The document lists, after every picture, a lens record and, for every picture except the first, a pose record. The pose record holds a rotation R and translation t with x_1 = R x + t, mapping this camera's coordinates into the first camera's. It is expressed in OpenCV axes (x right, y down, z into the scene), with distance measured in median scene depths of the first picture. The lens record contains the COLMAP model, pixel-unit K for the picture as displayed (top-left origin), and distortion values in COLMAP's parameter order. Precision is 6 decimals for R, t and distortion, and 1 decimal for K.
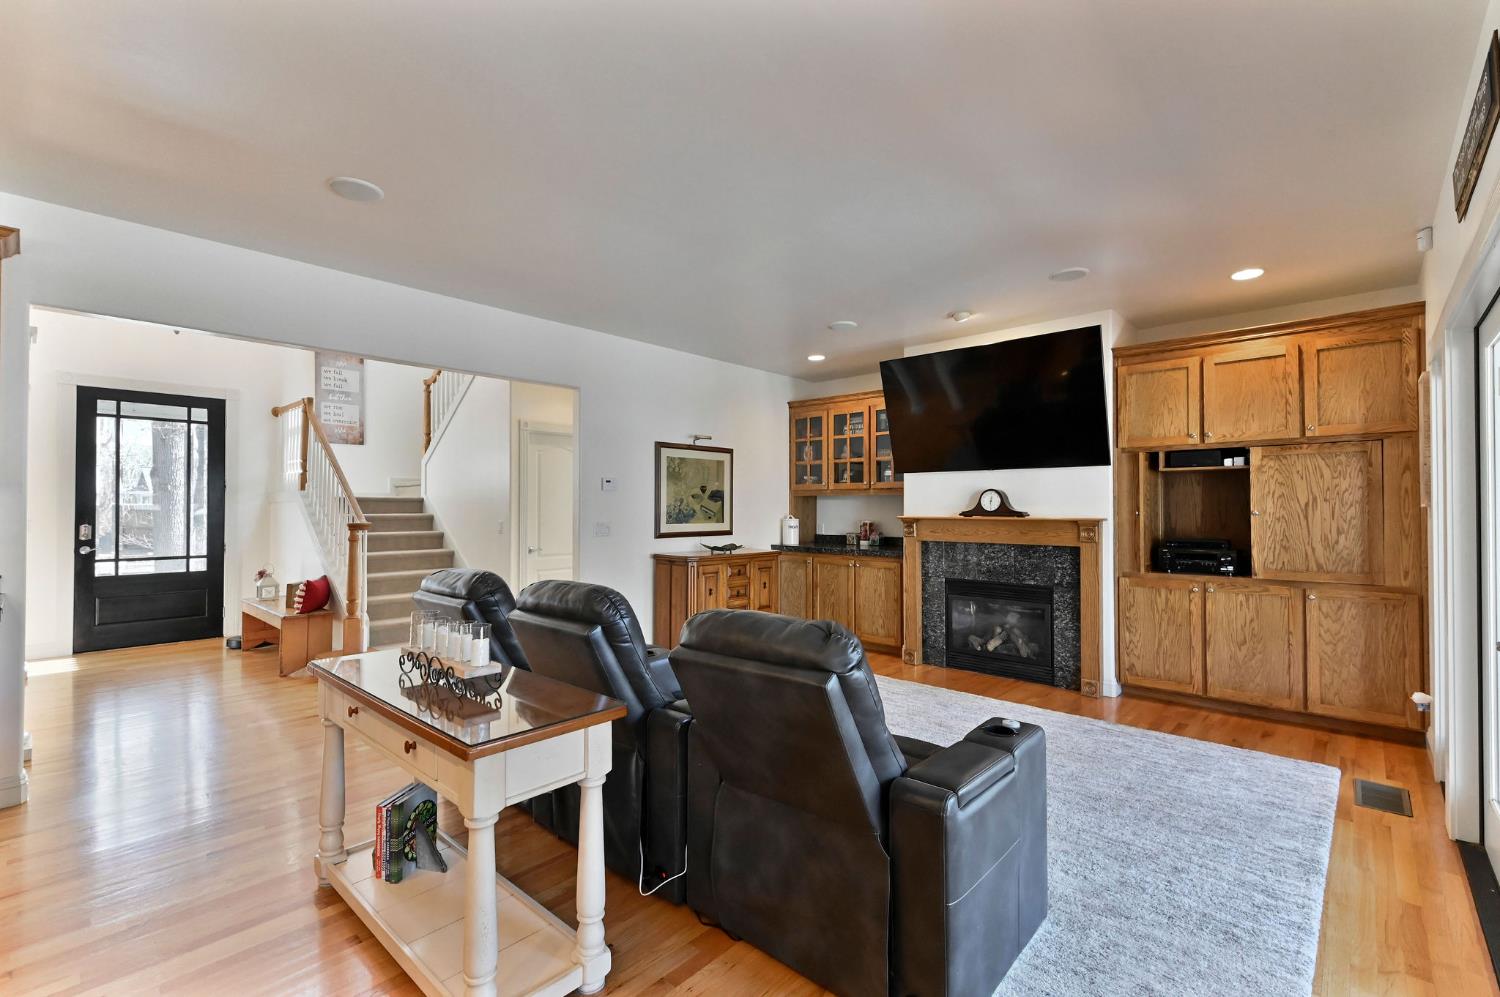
lens RADIAL K [[663.5, 0, 754.1], [0, 663.5, 499.5], [0, 0, 1]] dist [0.015330, -0.001980]
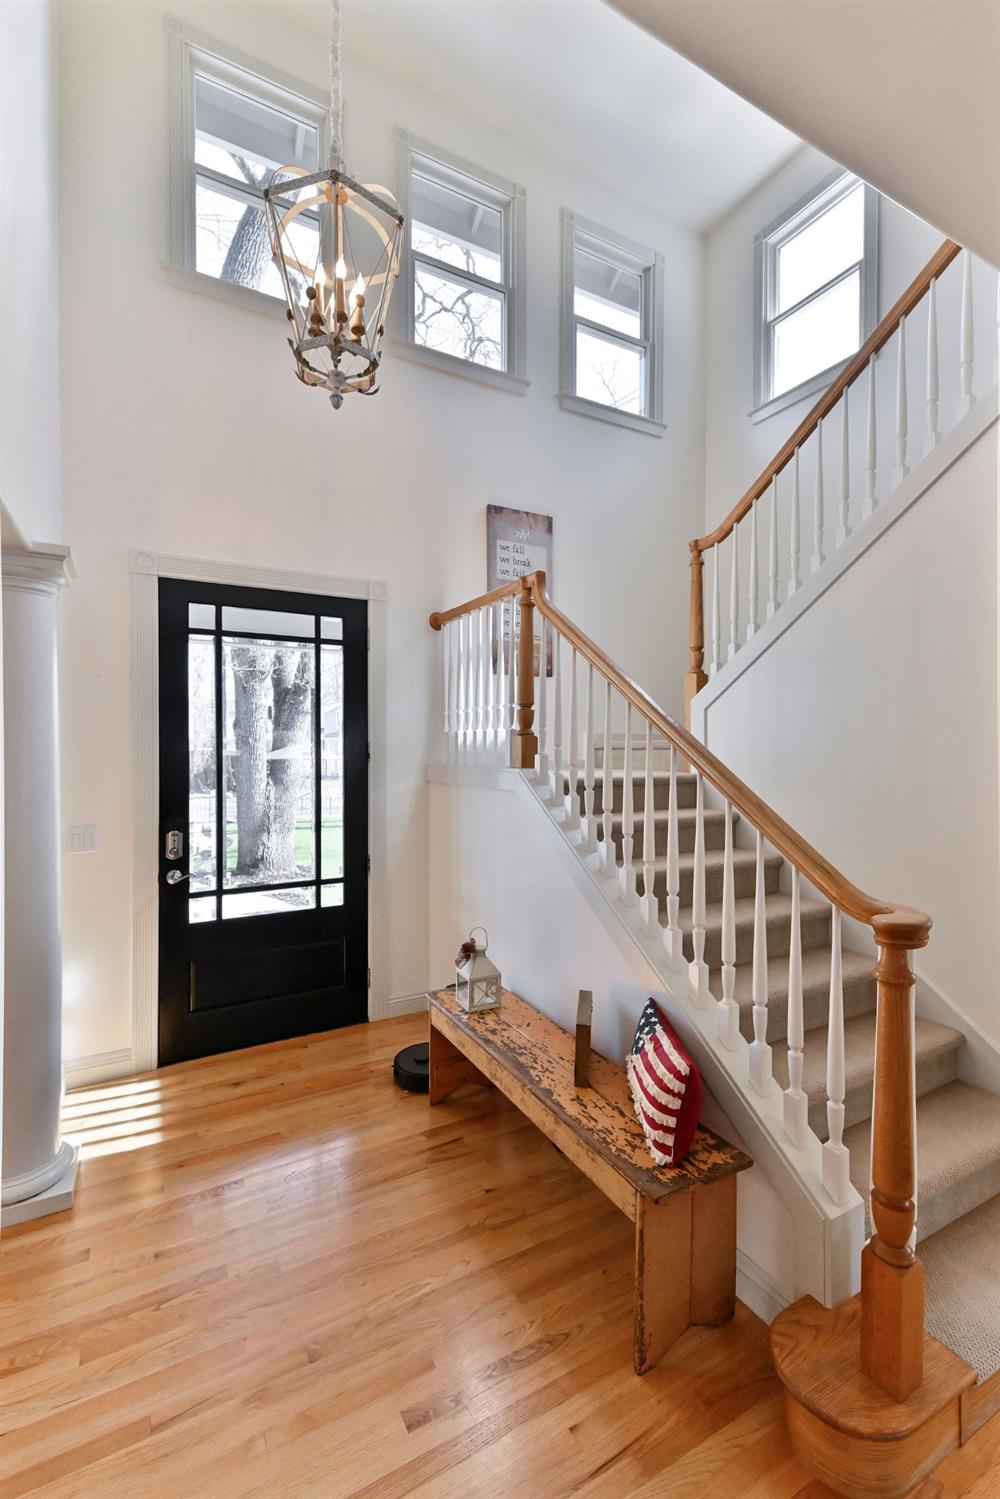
lens RADIAL K [[663.0, 0, 511.8], [0, 663.0, 746.5], [0, 0, 1]] dist [0.015330, -0.001980]
pose [[0.949034, -0.002907, -0.315159, -0.541369], [0.006365, 0.999930, 0.009946, -0.033917], [0.315108, -0.011445, 0.948987, 0.551325]]
